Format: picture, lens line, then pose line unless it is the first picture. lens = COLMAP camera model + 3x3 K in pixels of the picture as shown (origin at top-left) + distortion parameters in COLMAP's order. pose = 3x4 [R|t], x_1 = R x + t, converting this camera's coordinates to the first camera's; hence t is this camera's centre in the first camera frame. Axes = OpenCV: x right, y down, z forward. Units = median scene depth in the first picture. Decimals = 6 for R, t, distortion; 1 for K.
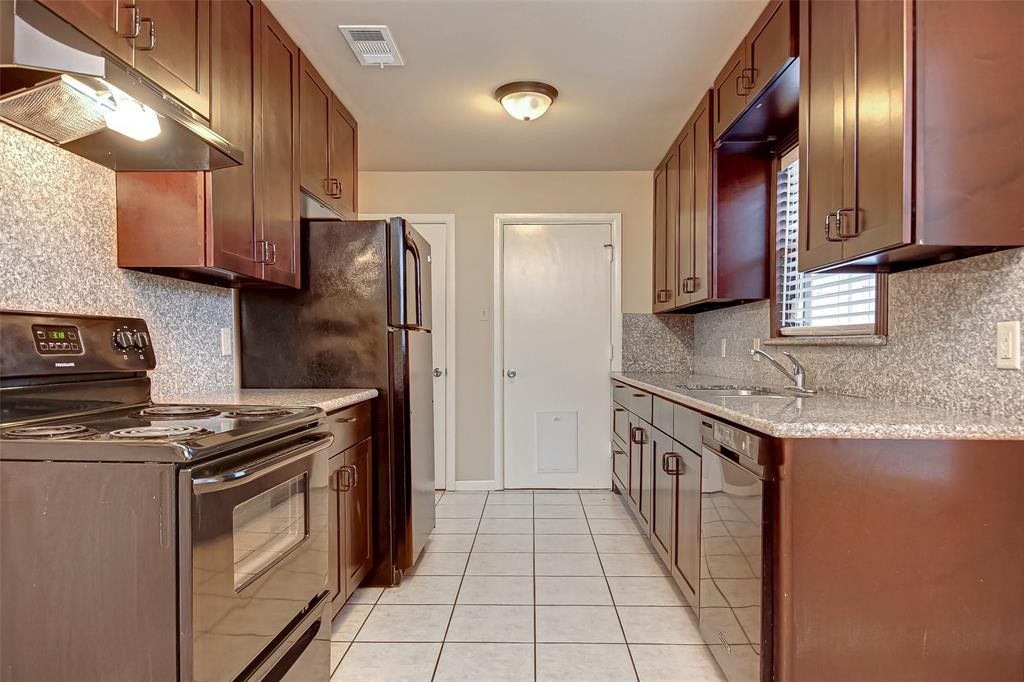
lens RADIAL K [[621.4, 0, 513.0], [0, 621.4, 345.7], [0, 0, 1]] dist [-0.000057, -0.000015]
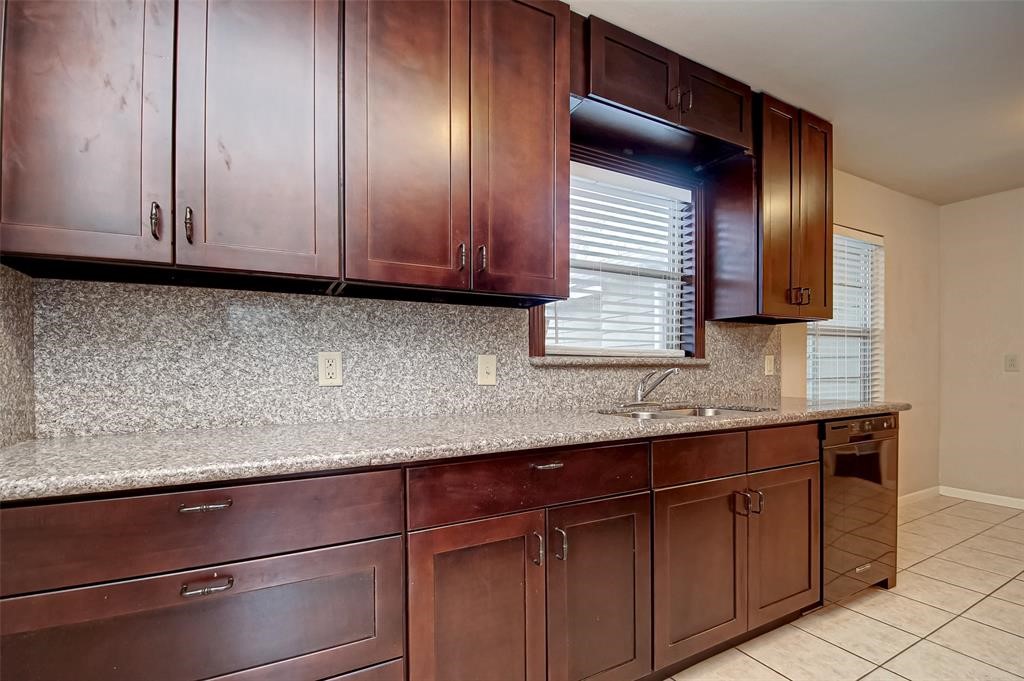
lens RADIAL K [[465.2, 0, 507.4], [0, 465.2, 371.3], [0, 0, 1]] dist [-0.003876, -0.000220]
pose [[-0.500250, 0.001626, 0.865880, -0.179499], [0.004266, 0.999991, 0.000587, 0.012565], [-0.865871, 0.003988, -0.500252, 2.148431]]
